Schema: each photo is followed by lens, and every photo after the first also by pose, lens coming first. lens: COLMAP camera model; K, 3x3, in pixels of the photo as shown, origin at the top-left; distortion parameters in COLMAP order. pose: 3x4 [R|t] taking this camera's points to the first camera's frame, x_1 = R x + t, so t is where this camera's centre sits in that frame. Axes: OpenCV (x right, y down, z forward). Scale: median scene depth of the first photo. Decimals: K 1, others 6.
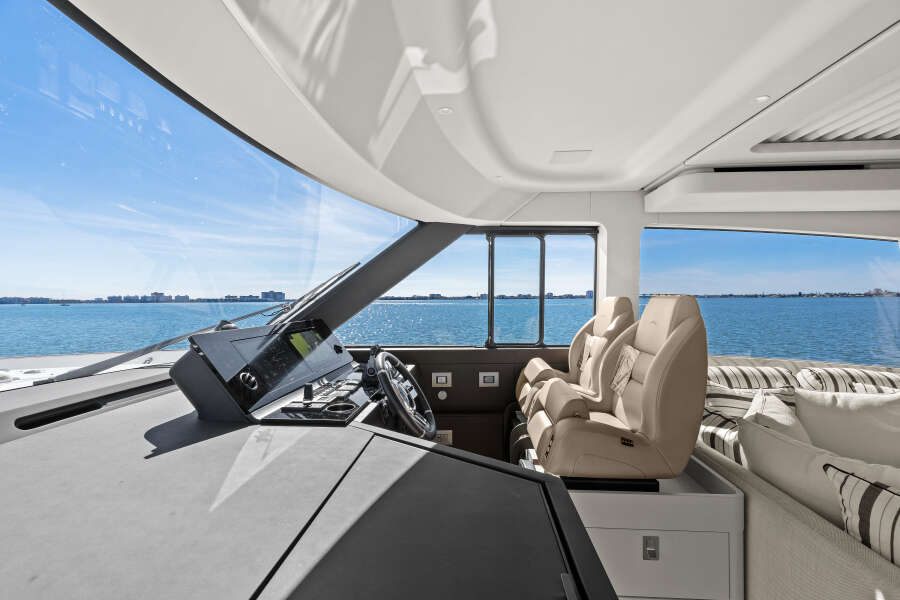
lens RADIAL K [[404.0, 0, 452.8], [0, 404.0, 296.0], [0, 0, 1]] dist [-0.005637, -0.001570]
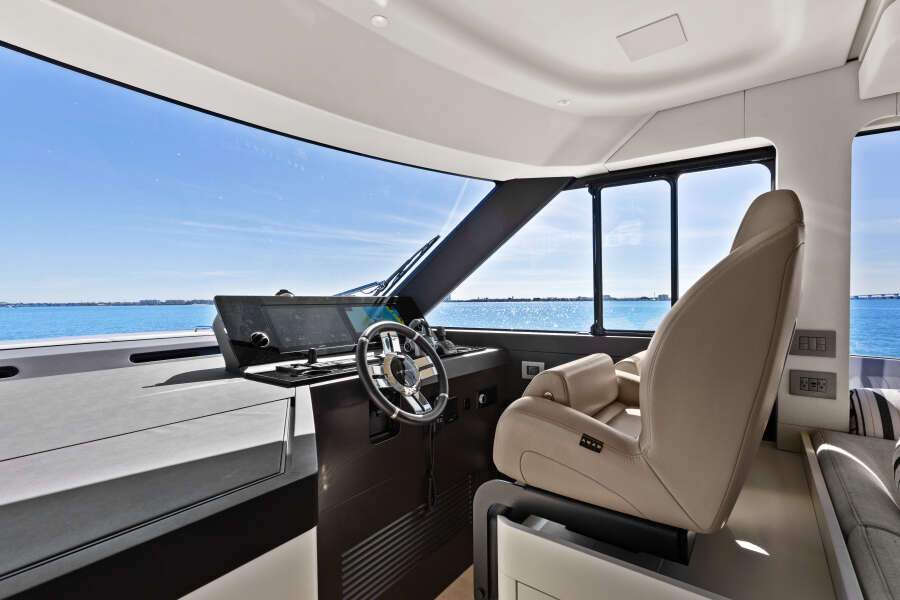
lens RADIAL K [[404.0, 0, 443.2], [0, 404.0, 294.2], [0, 0, 1]] dist [-0.005637, -0.001570]
pose [[0.831752, -0.006102, -0.555114, 0.279047], [0.009085, 0.999955, 0.002620, 0.048794], [0.555073, -0.007222, 0.831770, 0.206864]]
